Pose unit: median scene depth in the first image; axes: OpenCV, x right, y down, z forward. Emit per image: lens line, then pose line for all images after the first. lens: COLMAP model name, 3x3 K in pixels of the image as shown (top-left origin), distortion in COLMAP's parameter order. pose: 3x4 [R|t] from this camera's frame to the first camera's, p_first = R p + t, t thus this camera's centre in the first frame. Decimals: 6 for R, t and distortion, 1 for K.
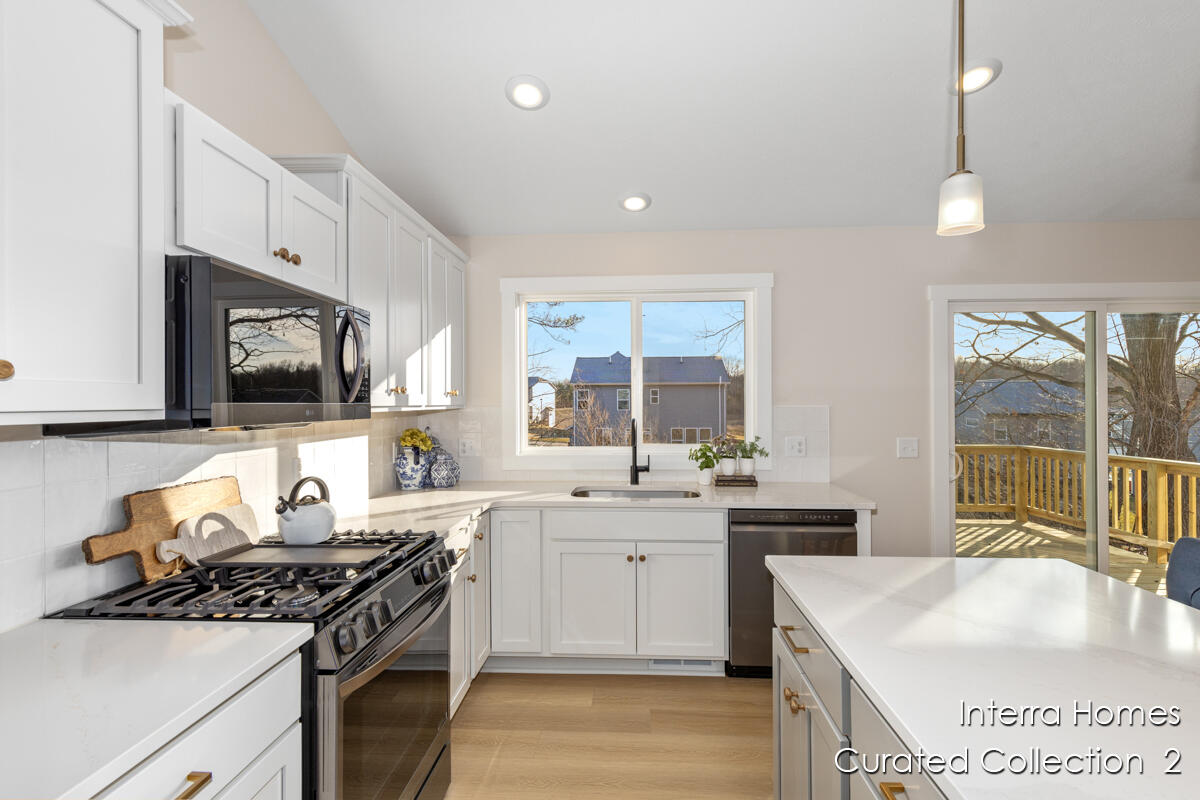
lens RADIAL K [[535.7, 0, 602.6], [0, 535.7, 401.9], [0, 0, 1]] dist [0.004620, 0.000355]
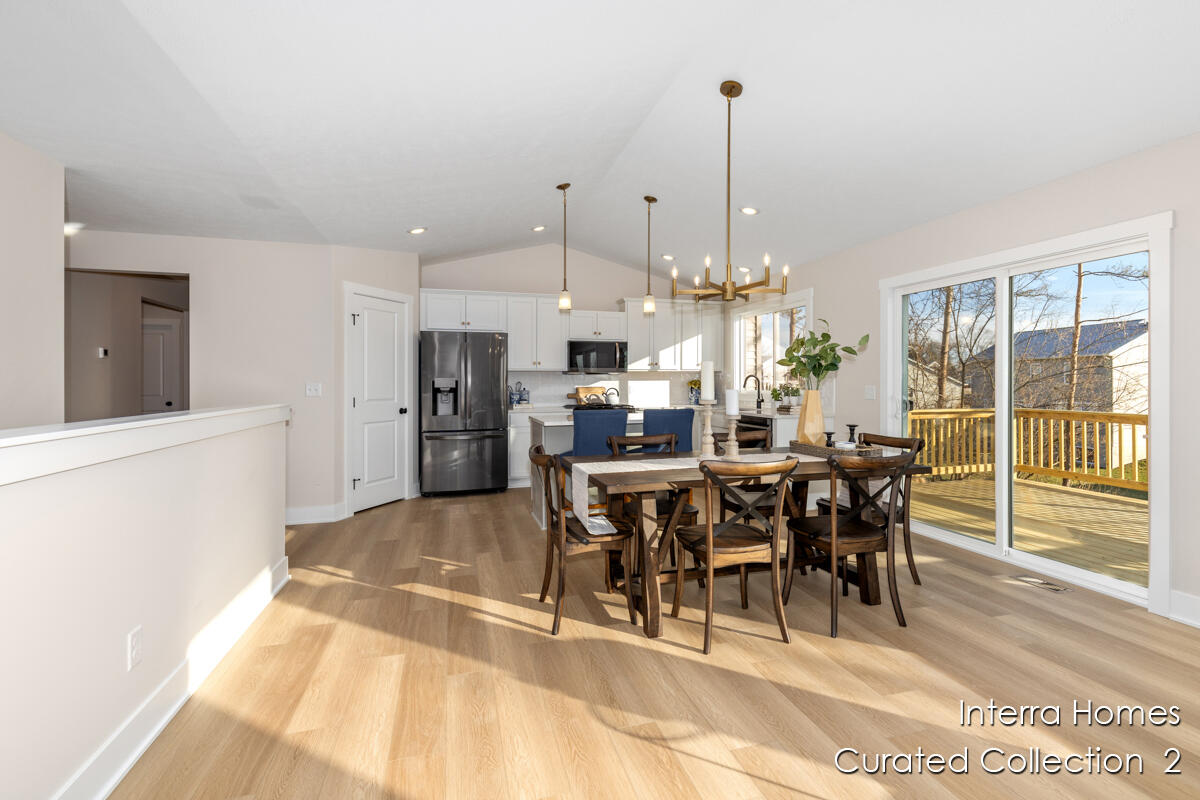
lens RADIAL K [[535.7, 0, 615.9], [0, 535.7, 382.0], [0, 0, 1]] dist [0.004620, 0.000355]
pose [[0.349604, 0.005759, -0.936880, 1.831143], [0.004462, 0.999960, 0.007812, 0.043853], [0.936887, -0.006911, 0.349565, -0.184461]]
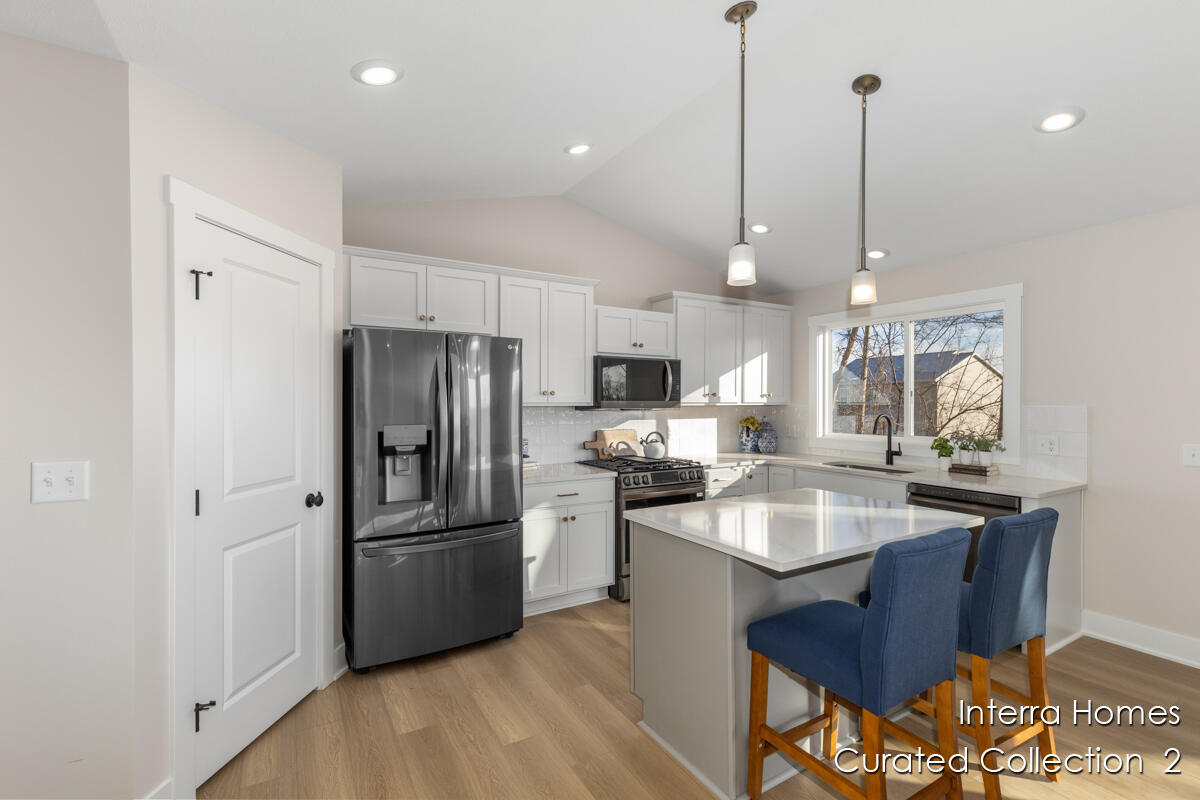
lens RADIAL K [[535.7, 0, 607.7], [0, 535.7, 402.8], [0, 0, 1]] dist [0.004620, 0.000355]
pose [[0.566118, 0.011095, -0.824250, 0.796194], [-0.003780, 0.999934, 0.010864, -0.008412], [0.824316, -0.003035, 0.566122, -0.322058]]
